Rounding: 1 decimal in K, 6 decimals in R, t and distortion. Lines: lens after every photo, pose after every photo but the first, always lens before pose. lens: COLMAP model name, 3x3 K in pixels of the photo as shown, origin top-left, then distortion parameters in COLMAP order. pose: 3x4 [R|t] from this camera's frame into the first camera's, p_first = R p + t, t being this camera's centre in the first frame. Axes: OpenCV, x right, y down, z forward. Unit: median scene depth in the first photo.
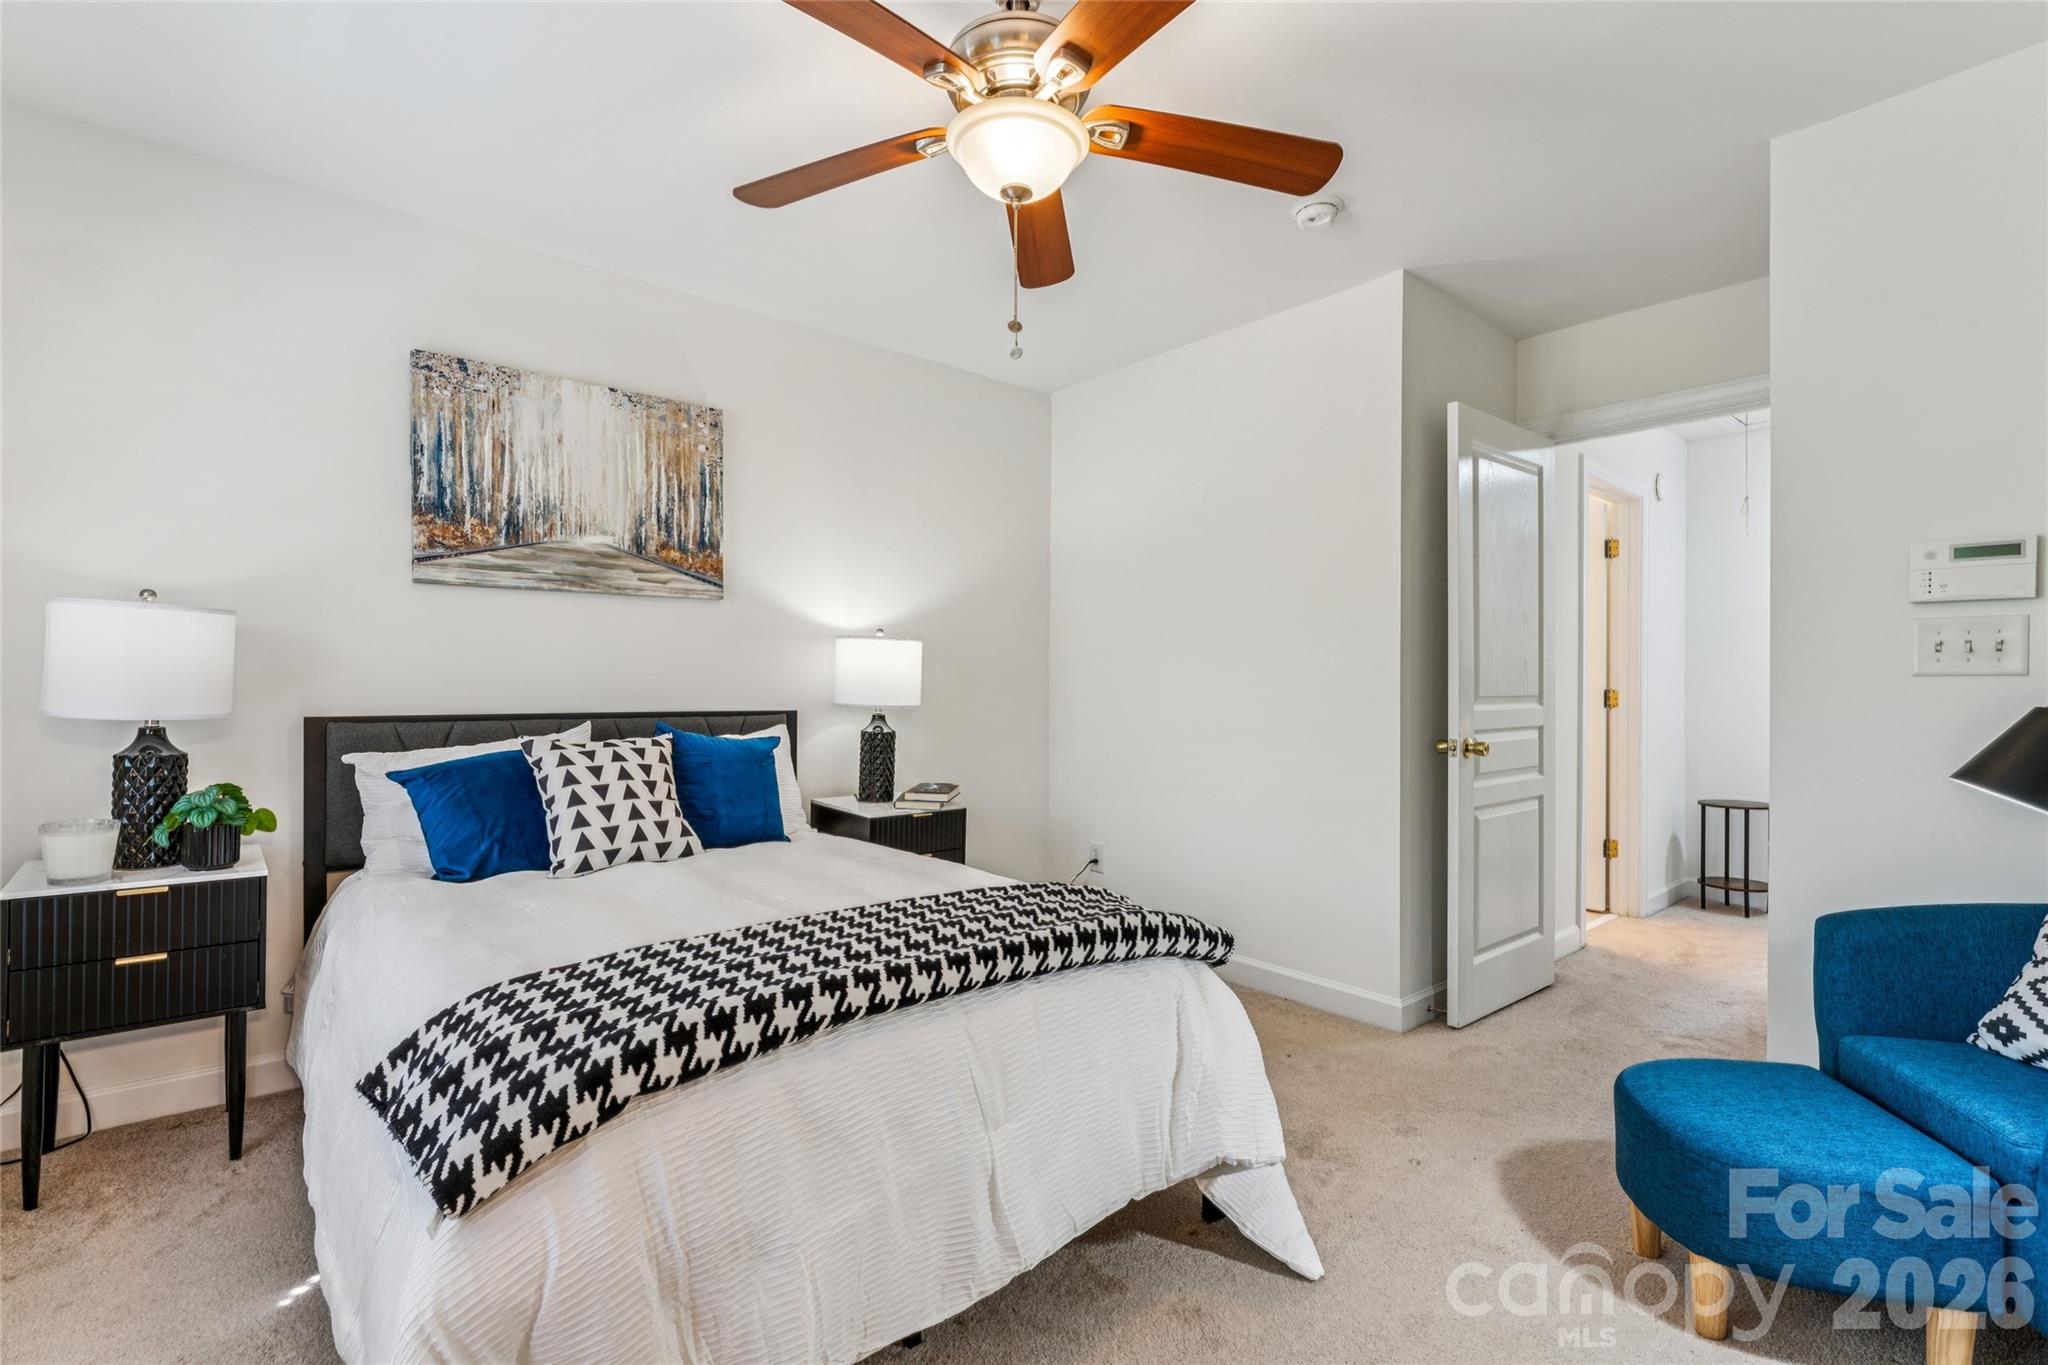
lens RADIAL K [[932.1, 0, 1032.3], [0, 932.1, 674.0], [0, 0, 1]] dist [-0.004731, 0.001079]
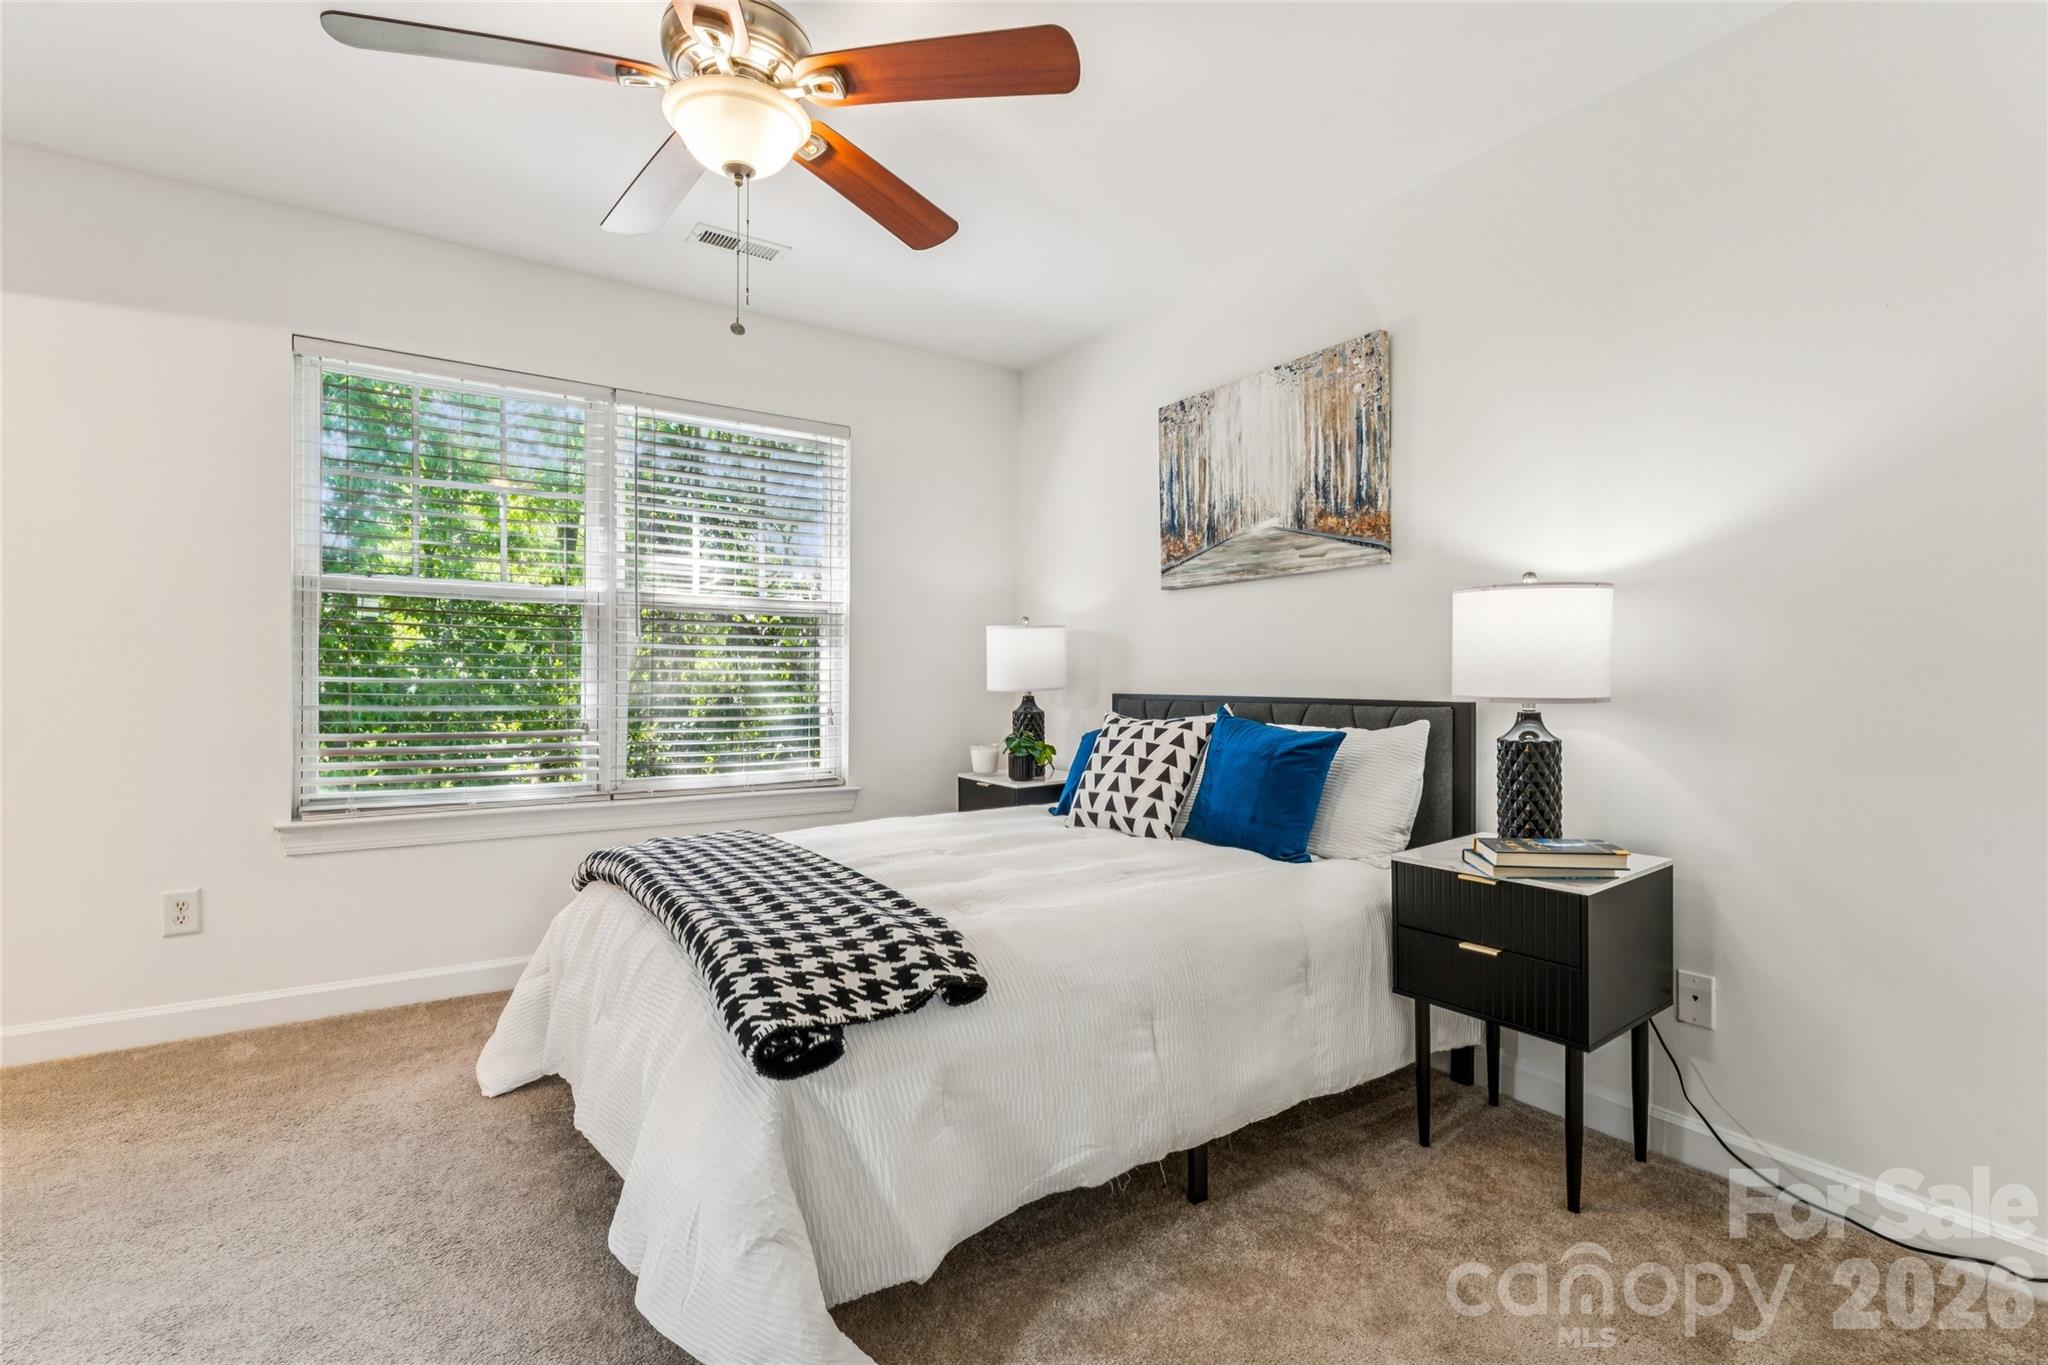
lens RADIAL K [[932.1, 0, 1026.7], [0, 932.1, 678.9], [0, 0, 1]] dist [-0.004731, 0.001079]
pose [[-0.128118, -0.007900, -0.991727, 0.561484], [0.004654, 0.999952, -0.008567, 0.029307], [0.991748, -0.005713, -0.128075, 0.877509]]
